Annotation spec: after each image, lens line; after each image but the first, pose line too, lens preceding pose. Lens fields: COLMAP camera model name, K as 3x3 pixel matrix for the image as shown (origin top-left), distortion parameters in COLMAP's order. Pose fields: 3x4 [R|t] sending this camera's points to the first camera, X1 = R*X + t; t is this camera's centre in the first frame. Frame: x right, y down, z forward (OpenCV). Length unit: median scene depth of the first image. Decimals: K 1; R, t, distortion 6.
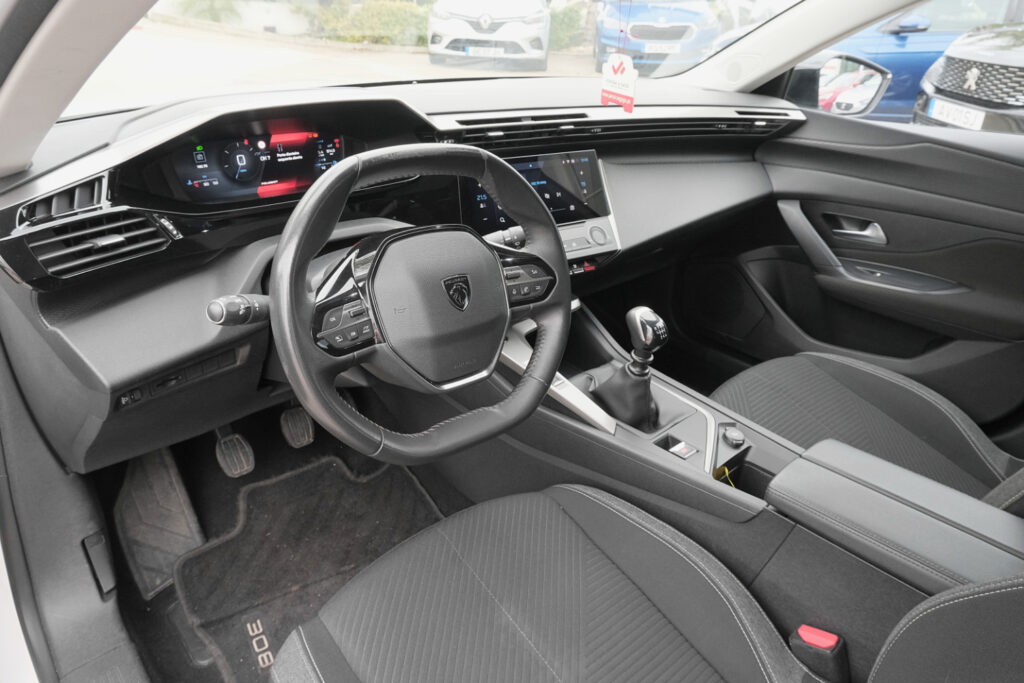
lens RADIAL K [[718.7, 0, 514.8], [0, 718.7, 349.0], [0, 0, 1]] dist [0.002394, 0.003014]
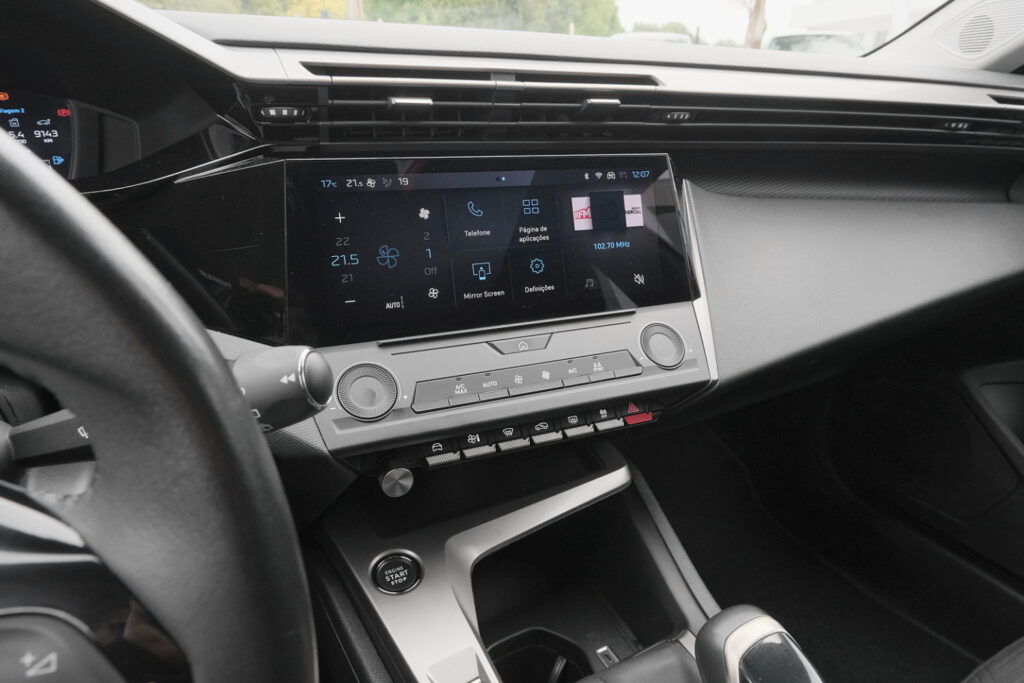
lens RADIAL K [[672.3, 0, 514.4], [0, 672.3, 326.4], [0, 0, 1]] dist [-0.000954, -0.000395]
pose [[0.975812, 0.061493, -0.209782, 0.111160], [-0.081418, 0.992814, -0.087700, -0.125007], [0.202882, 0.102659, 0.973807, 0.579260]]
